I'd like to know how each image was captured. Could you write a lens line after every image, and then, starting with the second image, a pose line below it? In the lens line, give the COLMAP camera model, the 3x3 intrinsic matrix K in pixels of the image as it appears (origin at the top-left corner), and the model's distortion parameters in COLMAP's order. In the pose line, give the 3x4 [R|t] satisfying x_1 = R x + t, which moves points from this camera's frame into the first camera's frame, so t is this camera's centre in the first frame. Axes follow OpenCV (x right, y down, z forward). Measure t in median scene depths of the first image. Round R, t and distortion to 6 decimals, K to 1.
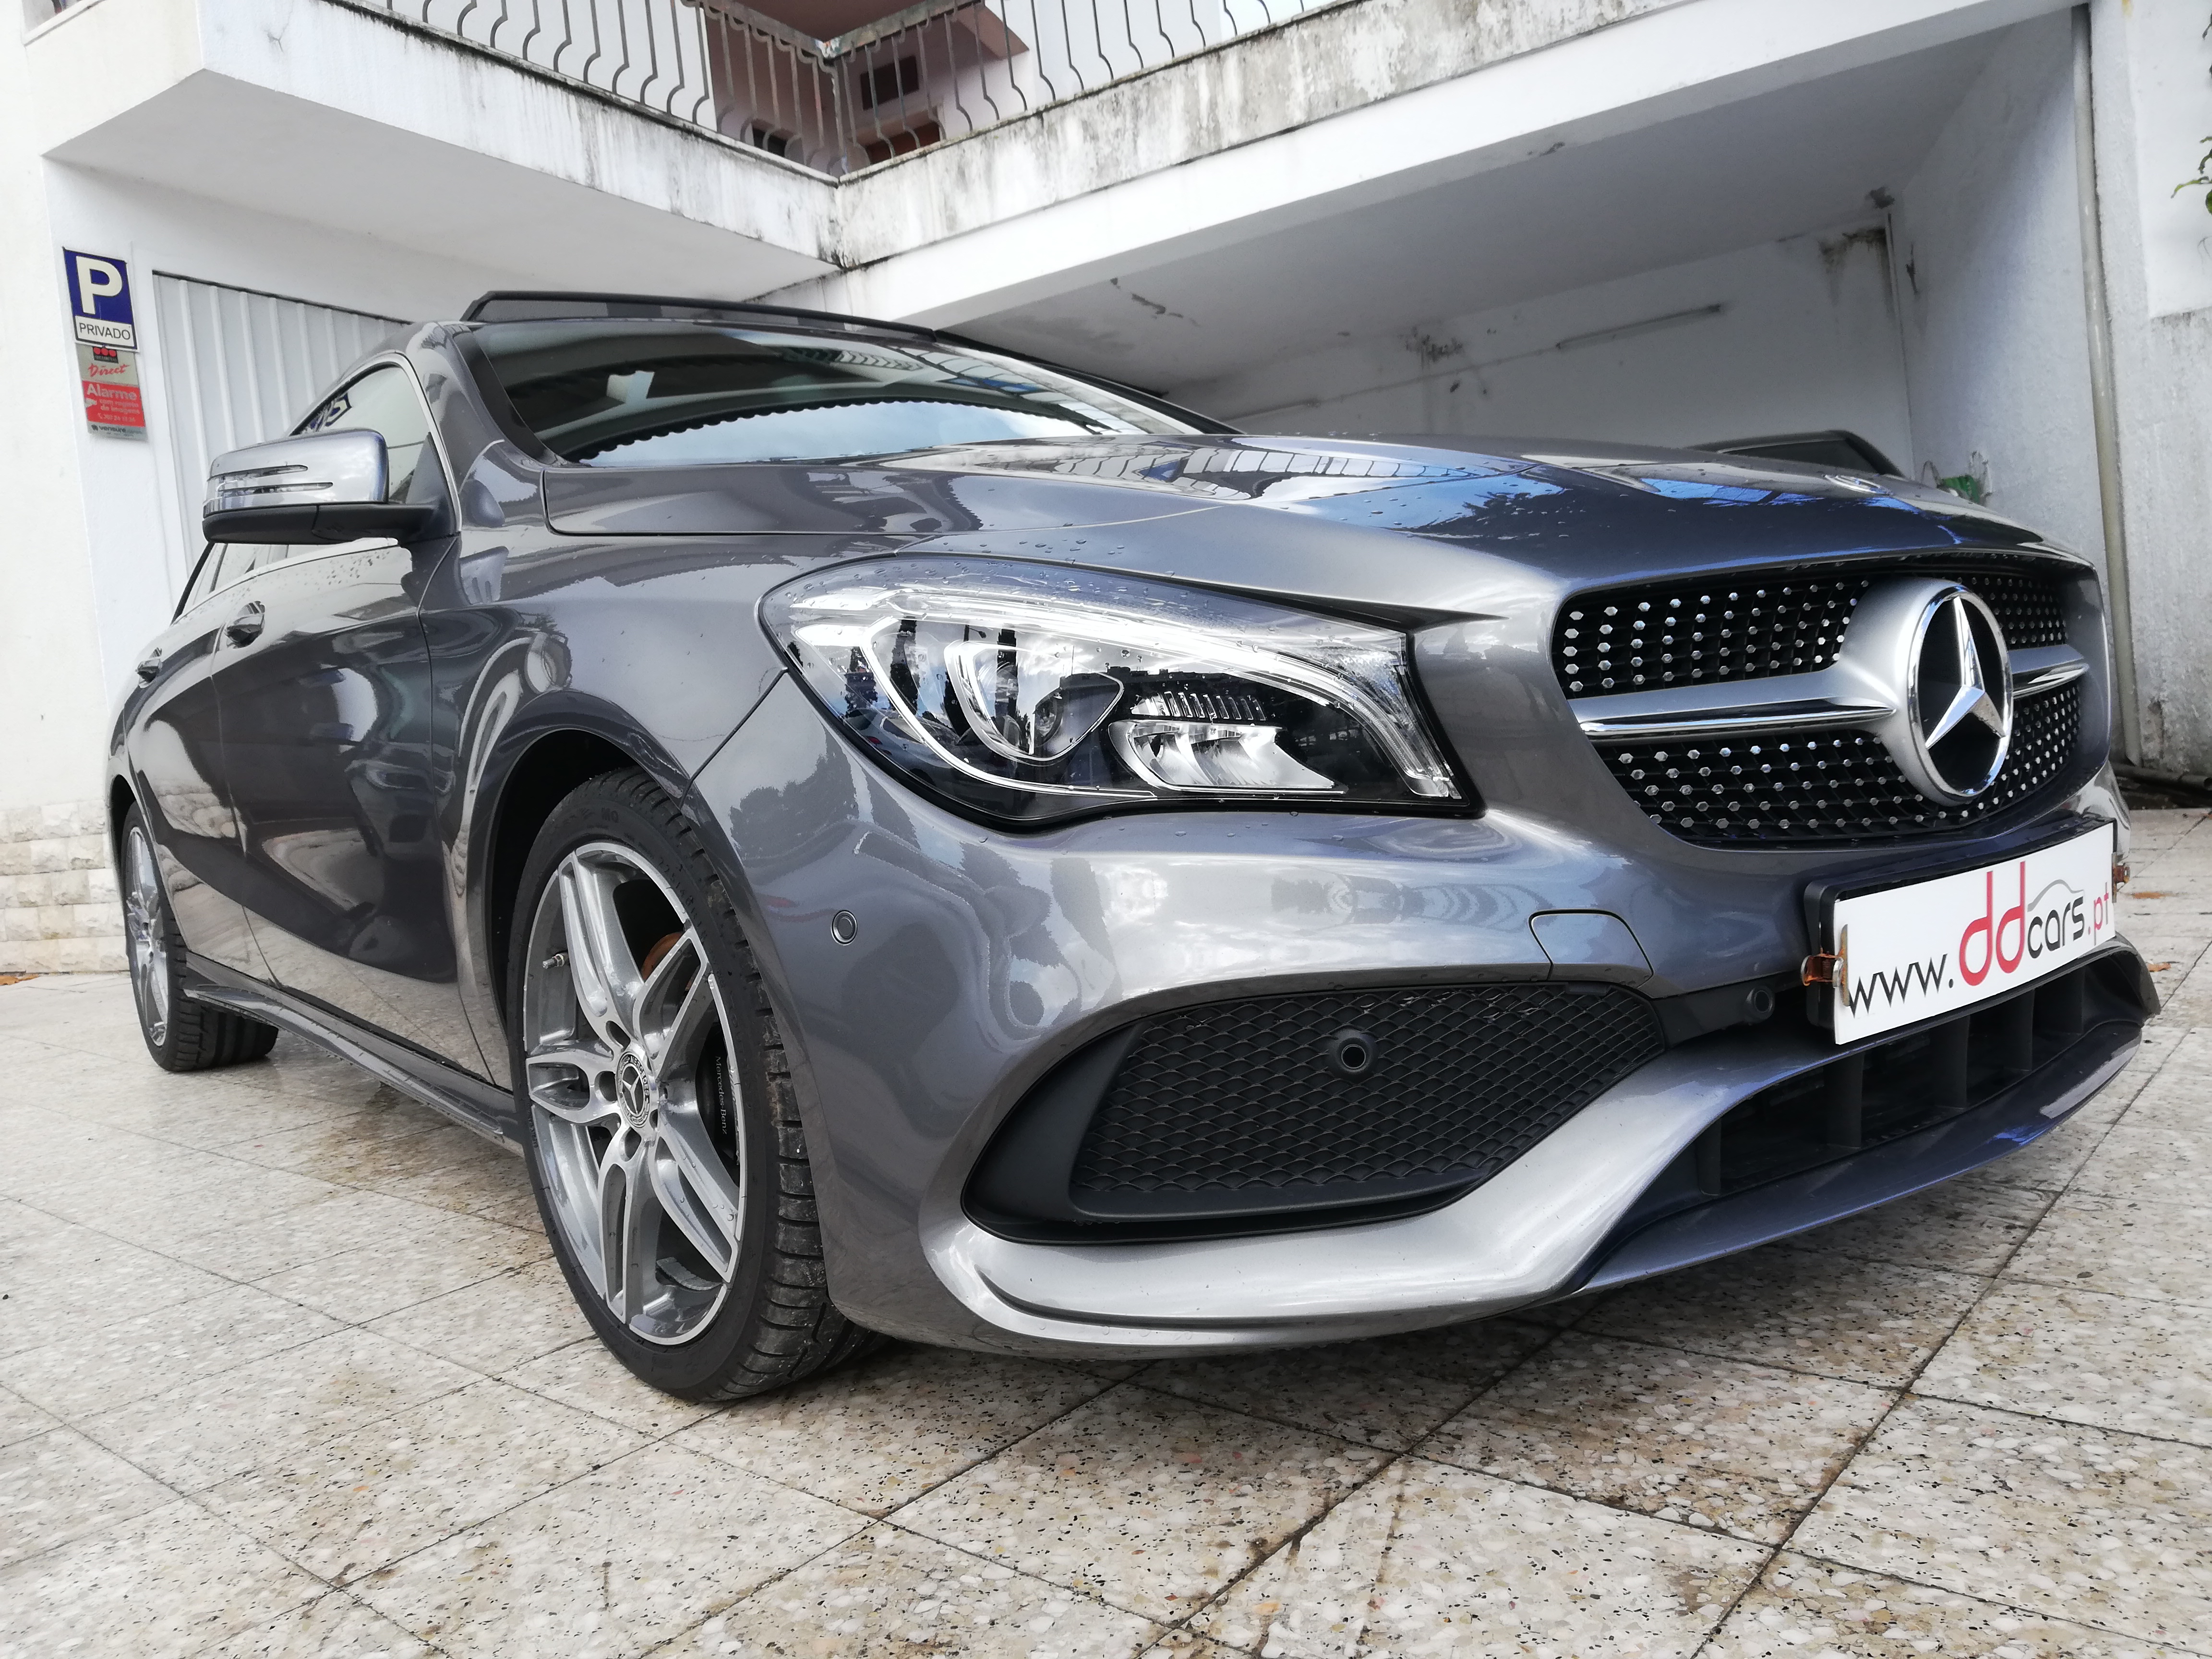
lens RADIAL K [[1713.0, 0, 1107.3], [0, 1713.0, 841.7], [0, 0, 1]] dist [0.030375, -0.057745]
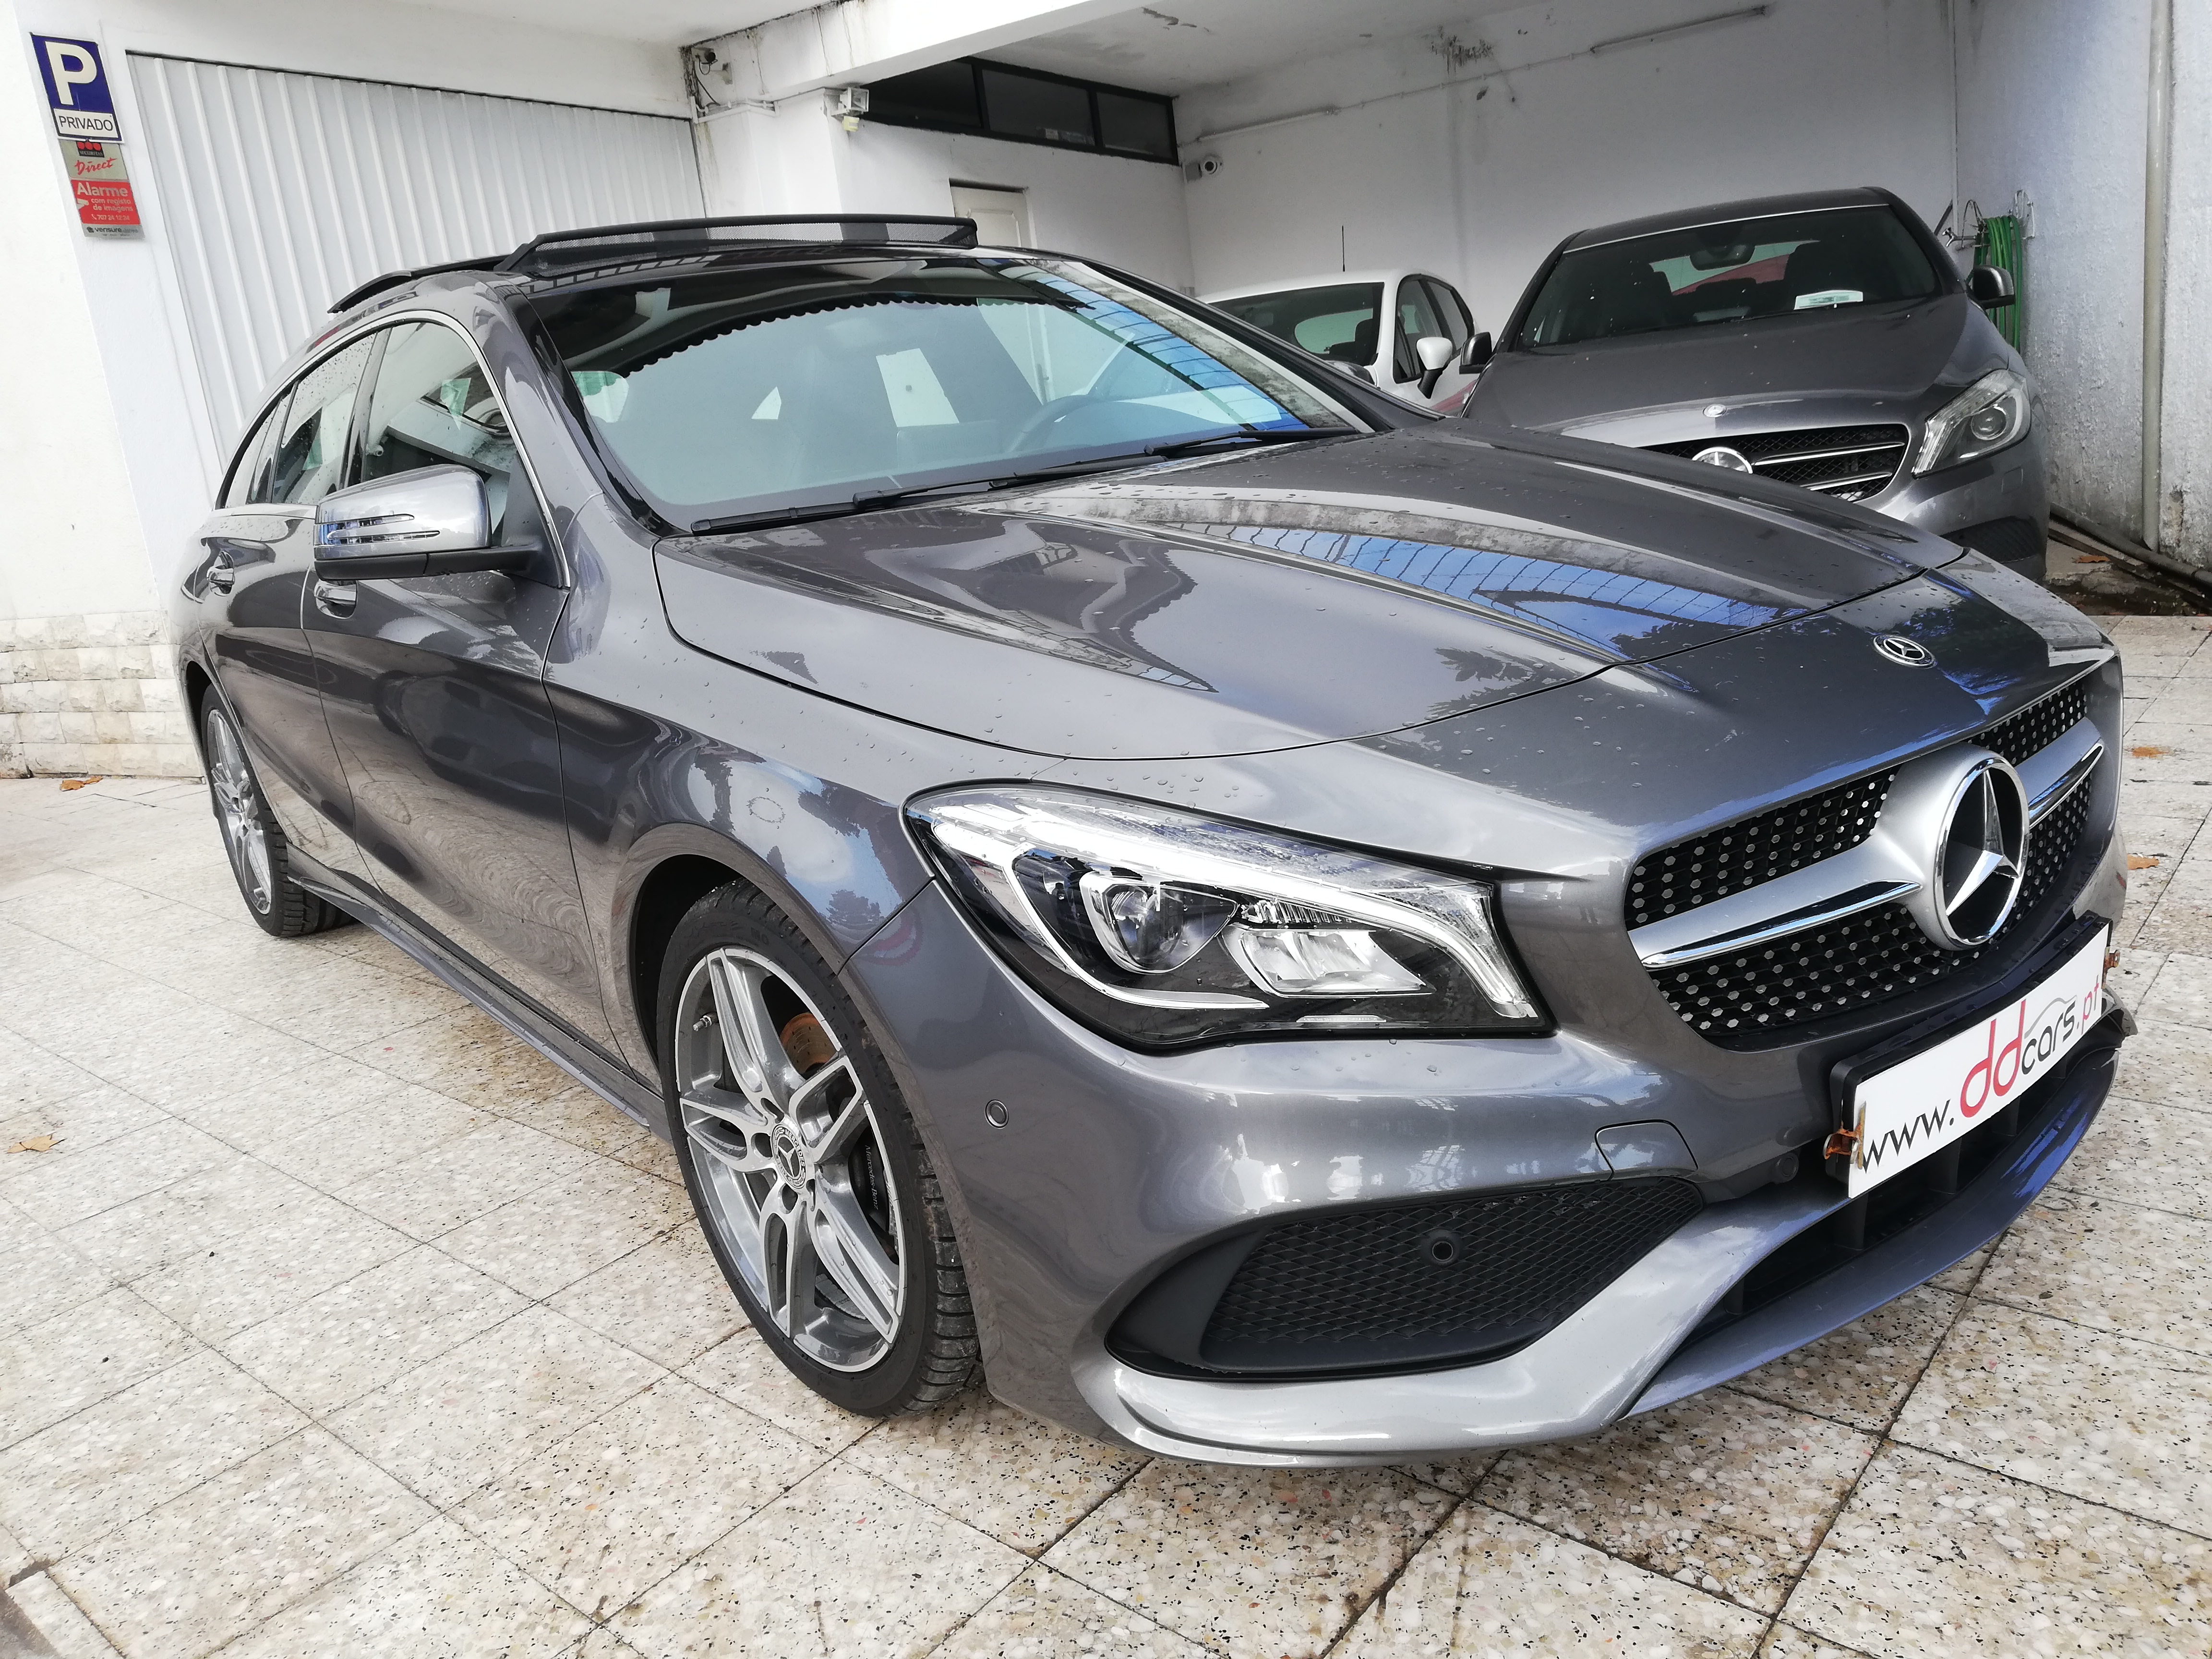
lens RADIAL K [[1713.0, 0, 1102.1], [0, 1713.0, 846.6], [0, 0, 1]] dist [0.030375, -0.057745]
pose [[0.999861, -0.016175, -0.004066, -0.065131], [0.016660, 0.980106, 0.197773, -0.309165], [0.000786, -0.197813, 0.980239, -0.087252]]
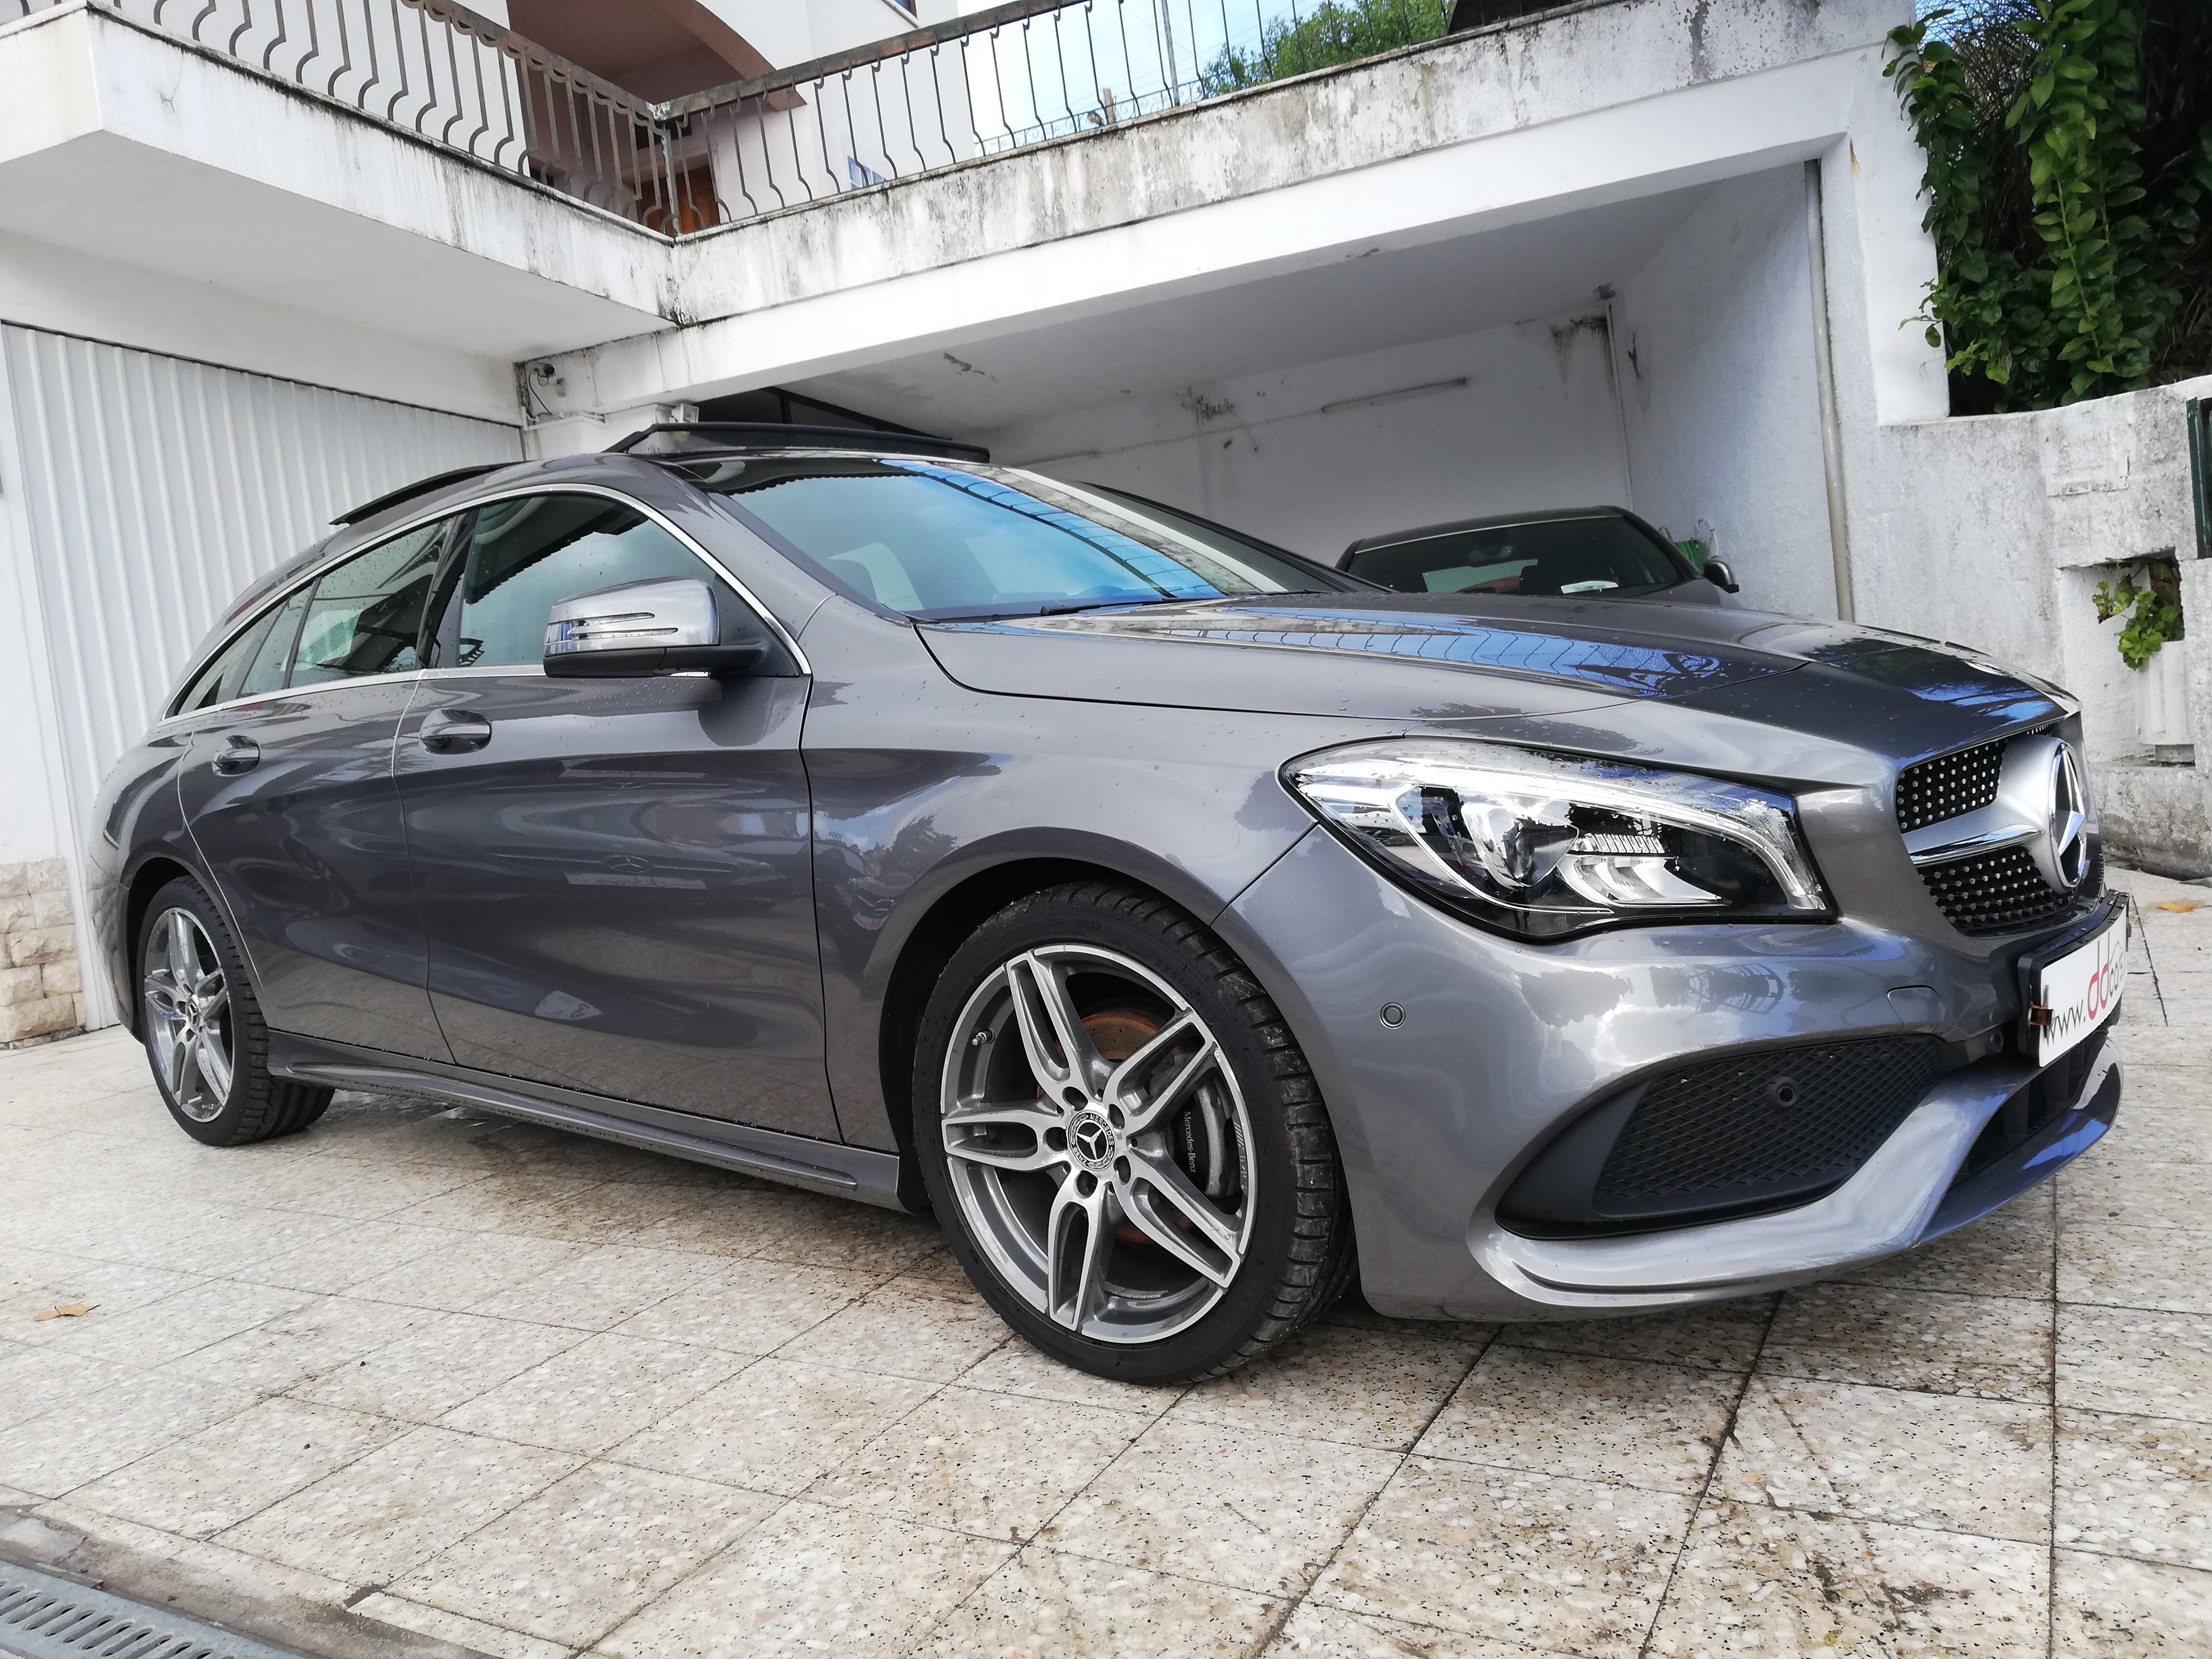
lens RADIAL K [[1713.0, 0, 1103.8], [0, 1713.0, 826.5], [0, 0, 1]] dist [0.030375, -0.057745]
pose [[0.981009, -0.021657, 0.192750, -0.553327], [0.024591, 0.999615, -0.012843, -0.075358], [-0.192398, 0.017339, 0.981164, -0.252506]]
